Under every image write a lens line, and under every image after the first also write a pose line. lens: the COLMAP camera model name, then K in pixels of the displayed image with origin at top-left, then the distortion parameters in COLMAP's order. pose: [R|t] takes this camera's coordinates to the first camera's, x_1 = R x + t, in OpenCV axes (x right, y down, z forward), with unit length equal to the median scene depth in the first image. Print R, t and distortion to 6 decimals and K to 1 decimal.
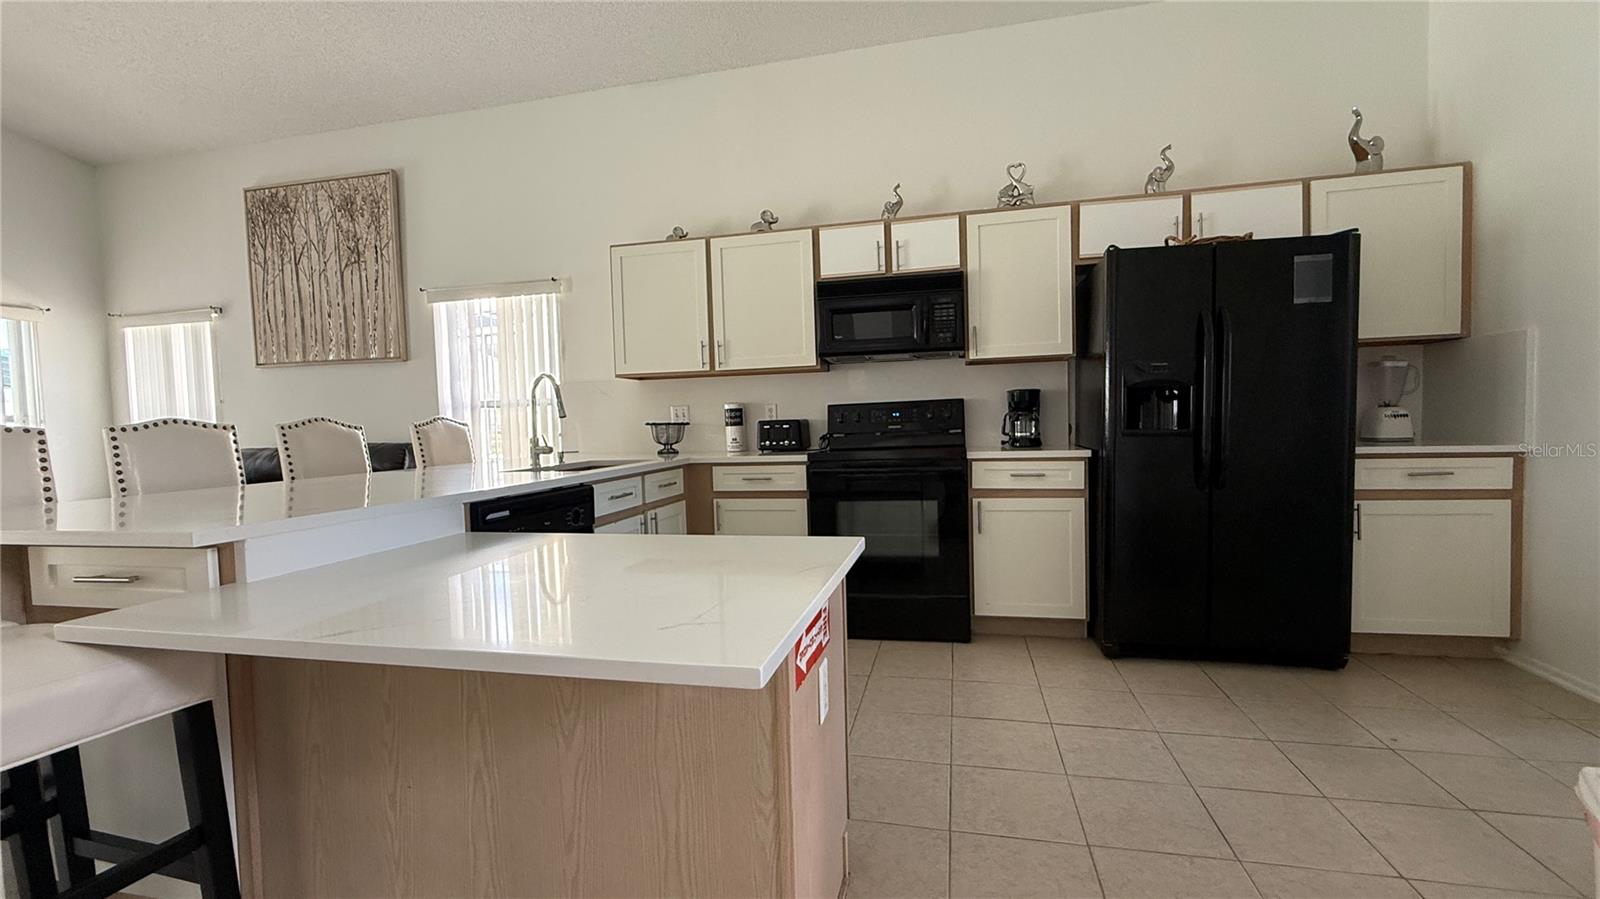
lens RADIAL K [[664.5, 0, 800.0], [0, 664.5, 449.5], [0, 0, 1]] dist [-0.001753, -0.000099]
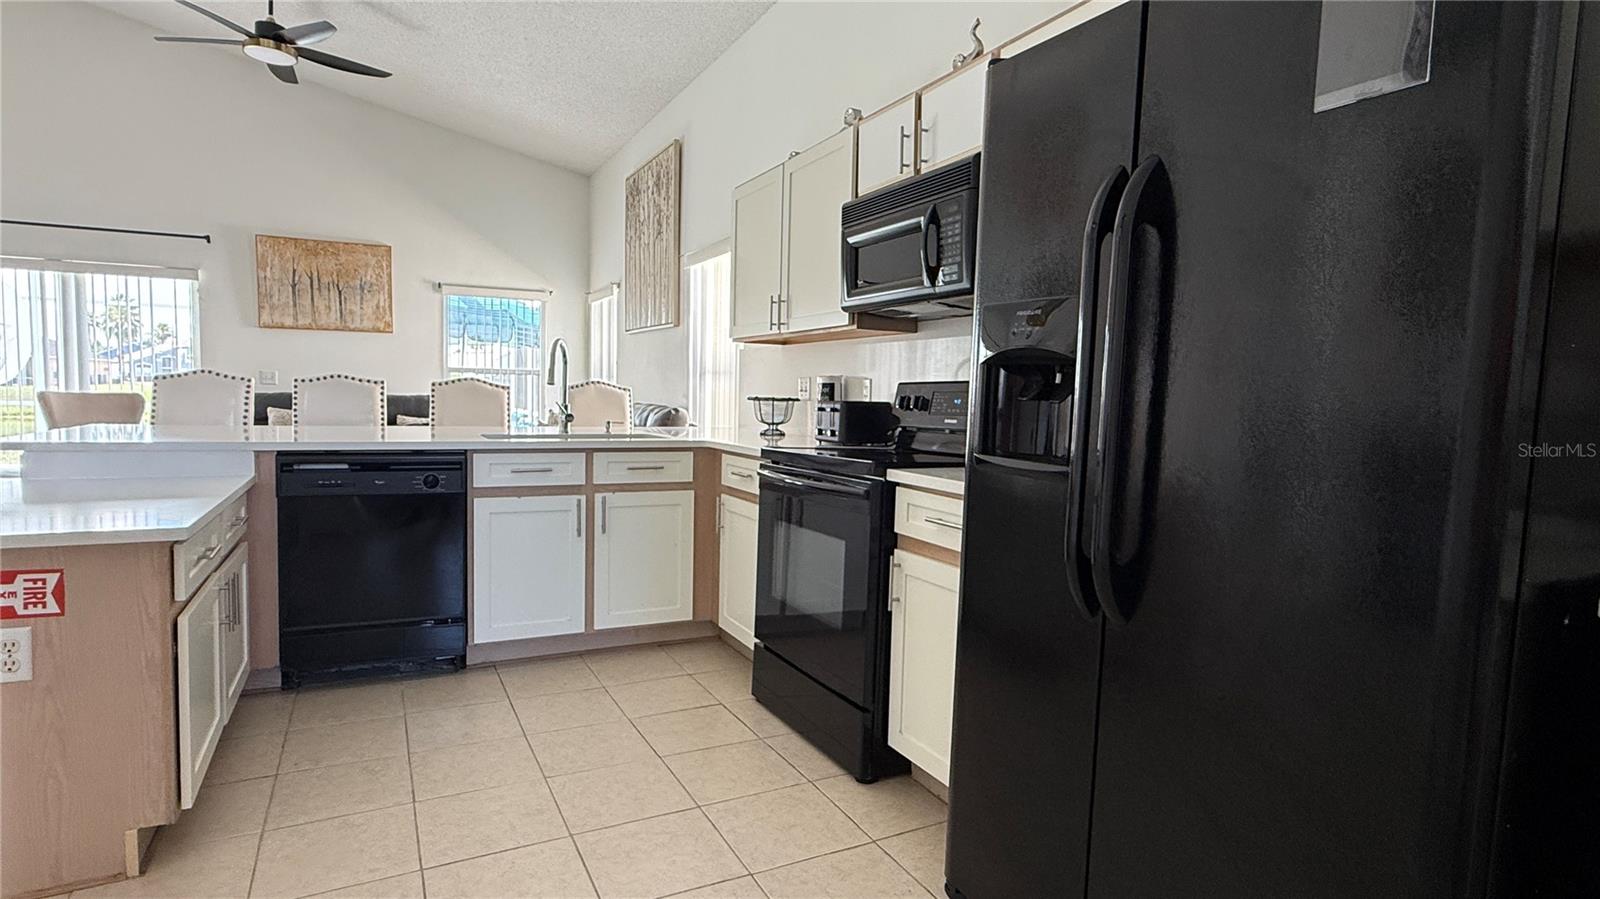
lens RADIAL K [[822.4, 0, 800.0], [0, 822.4, 449.5], [0, 0, 1]] dist [-0.001652, -0.000020]
pose [[0.652517, 0.095868, -0.751686, 0.641073], [-0.076652, 0.995227, 0.060388, -0.043899], [0.753888, 0.018214, 0.656751, 0.393892]]
